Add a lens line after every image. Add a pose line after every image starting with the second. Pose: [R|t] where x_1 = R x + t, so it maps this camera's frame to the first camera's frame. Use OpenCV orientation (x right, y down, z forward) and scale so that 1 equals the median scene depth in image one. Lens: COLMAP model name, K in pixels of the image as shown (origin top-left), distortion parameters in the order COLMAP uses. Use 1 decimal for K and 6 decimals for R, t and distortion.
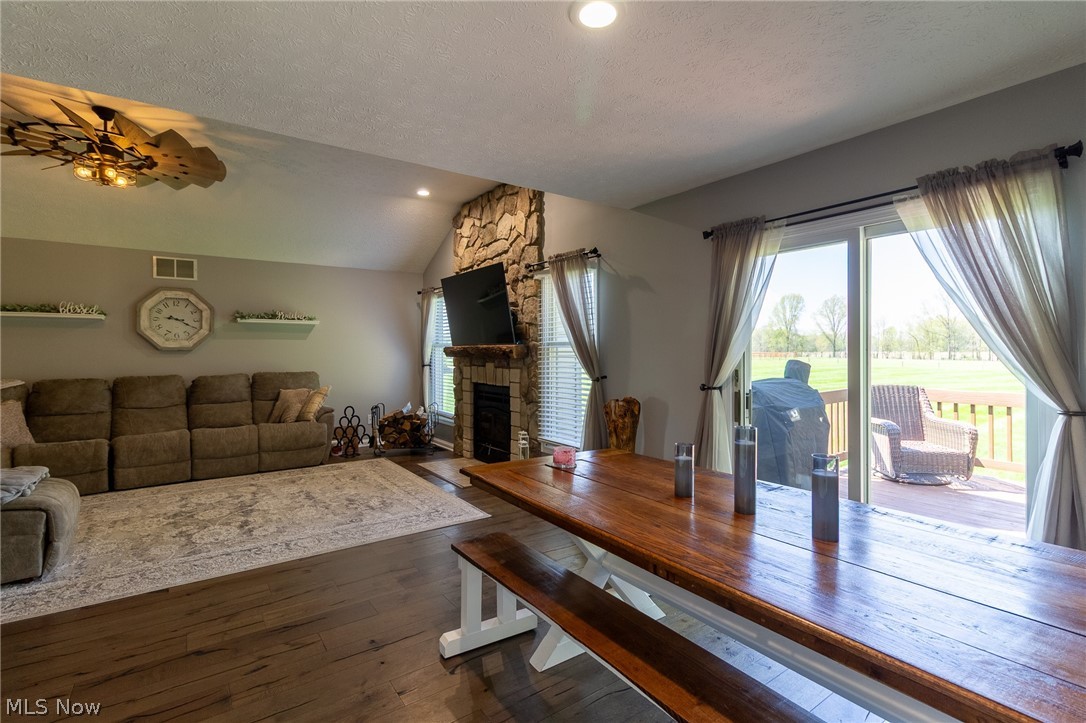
lens RADIAL K [[506.5, 0, 542.2], [0, 506.5, 351.7], [0, 0, 1]] dist [0.001628, 0.001452]
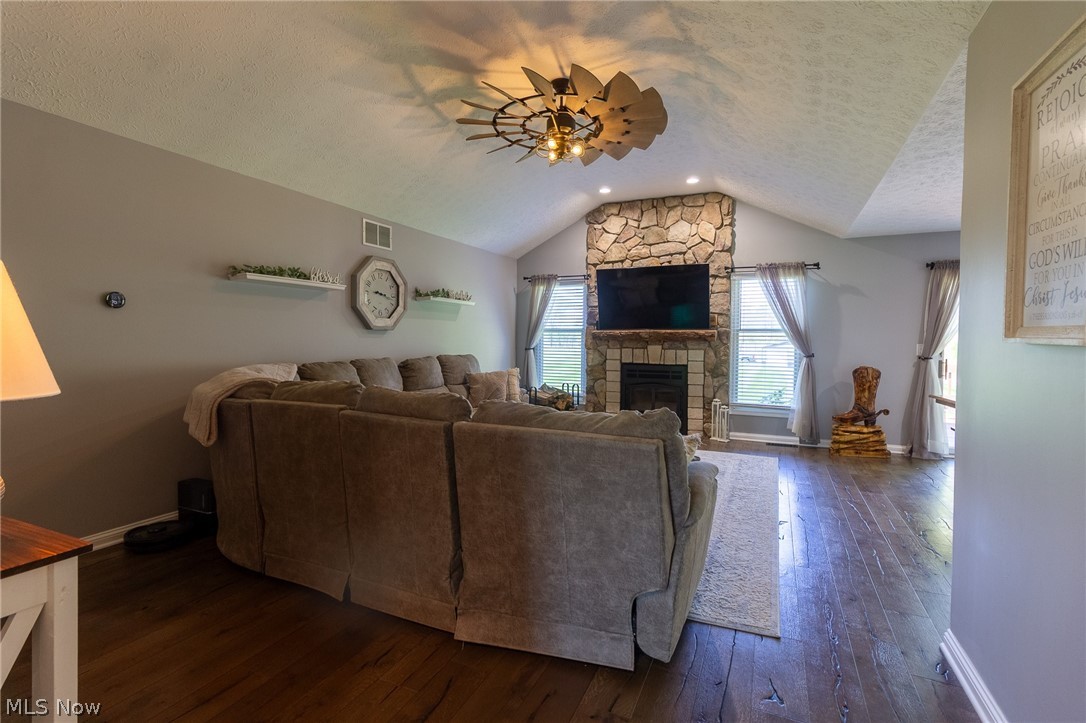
lens RADIAL K [[506.5, 0, 542.2], [0, 506.5, 351.7], [0, 0, 1]] dist [0.001628, 0.001452]
pose [[0.866290, -0.003871, 0.499526, -0.985642], [-0.007192, 0.999770, 0.020221, 0.015819], [-0.499490, -0.021110, 0.866063, 0.119104]]
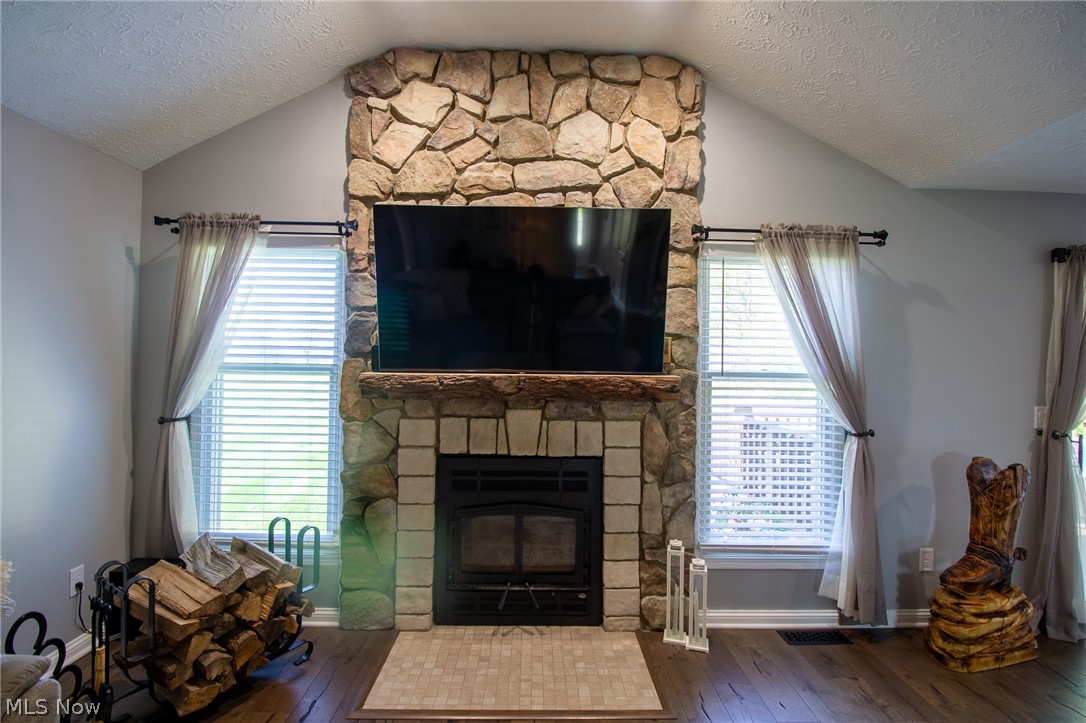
lens RADIAL K [[506.5, 0, 542.2], [0, 506.5, 351.7], [0, 0, 1]] dist [0.001628, 0.001452]
pose [[0.561771, 0.022819, 0.826978, -0.522645], [-0.011247, 0.999738, -0.019945, -0.024917], [-0.827216, 0.001904, 0.561880, 0.773287]]
